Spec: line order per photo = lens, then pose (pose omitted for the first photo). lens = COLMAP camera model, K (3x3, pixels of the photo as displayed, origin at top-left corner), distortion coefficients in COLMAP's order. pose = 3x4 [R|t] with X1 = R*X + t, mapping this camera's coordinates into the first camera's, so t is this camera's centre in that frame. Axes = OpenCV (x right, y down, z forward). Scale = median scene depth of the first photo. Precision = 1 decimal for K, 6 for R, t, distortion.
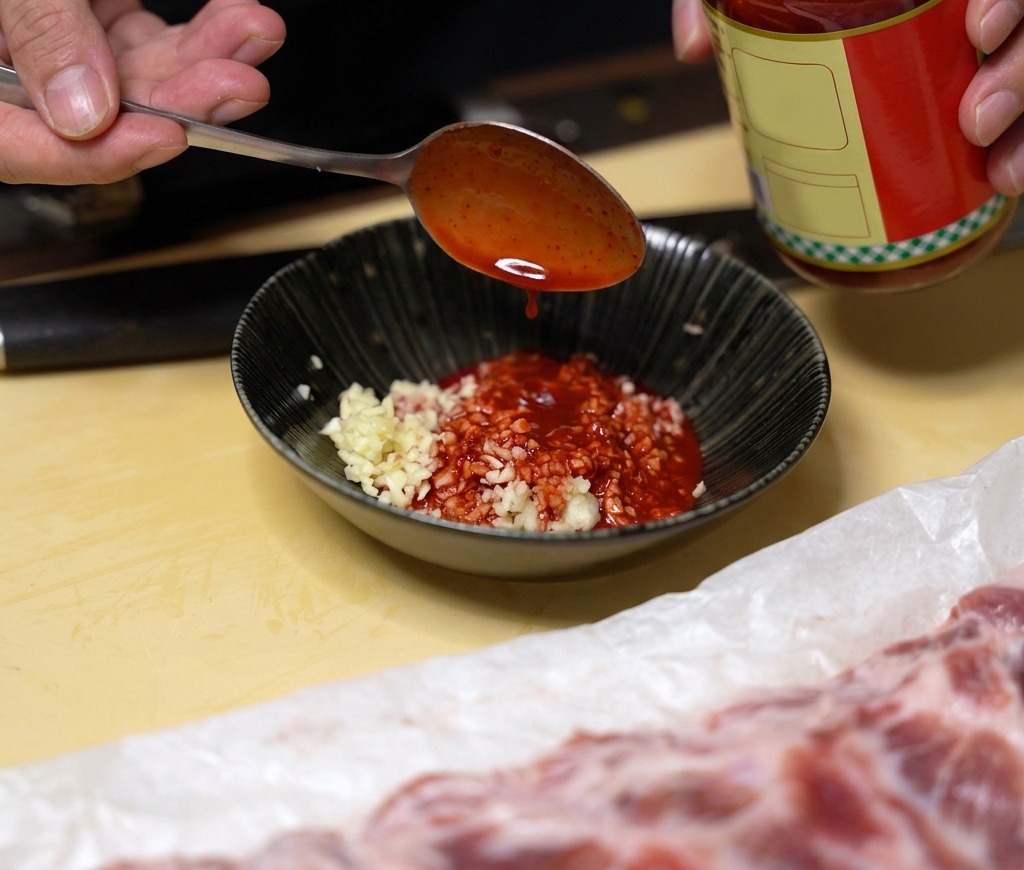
lens RADIAL K [[2022.1, 0, 512.0], [0, 2022.1, 435.0], [0, 0, 1]] dist [0.003852, -0.197260]
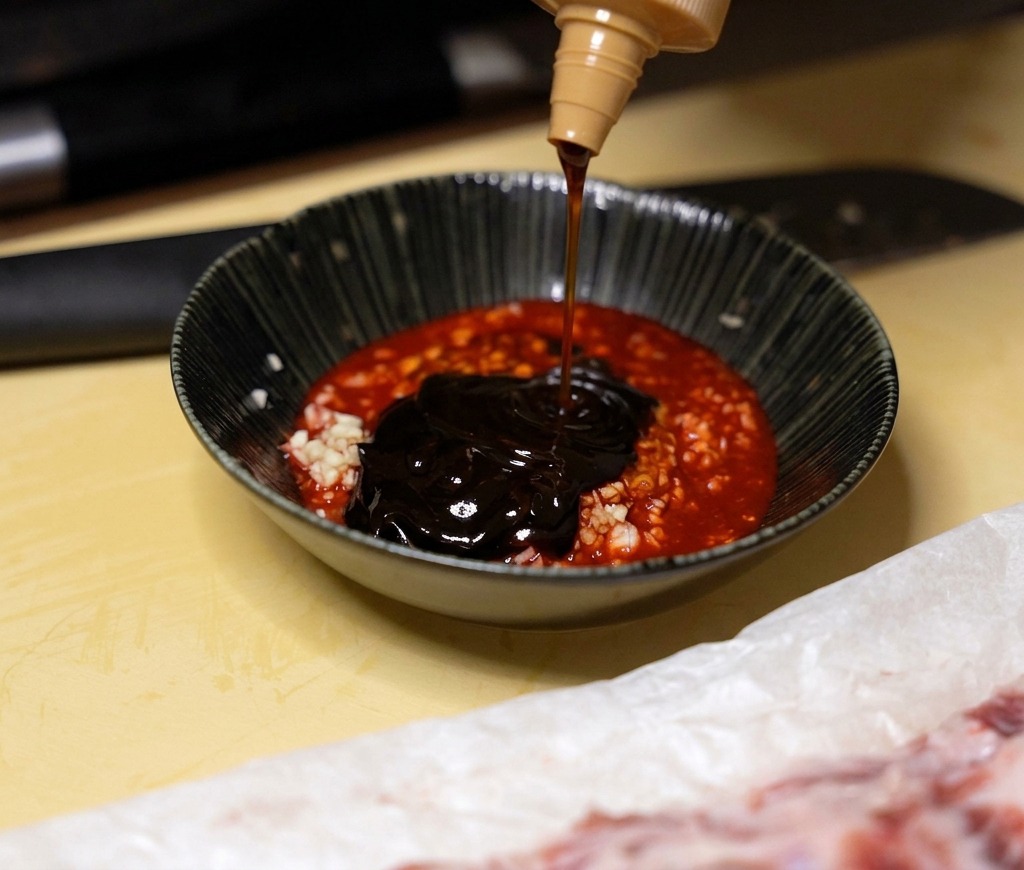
lens RADIAL K [[2022.1, 0, 512.0], [0, 2022.1, 435.0], [0, 0, 1]] dist [0.003852, -0.197260]
pose [[1.000000, -0.000474, -0.000863, 0.000912], [0.000449, 0.999594, -0.028479, 0.017280], [0.000876, 0.028479, 0.999594, 0.176761]]
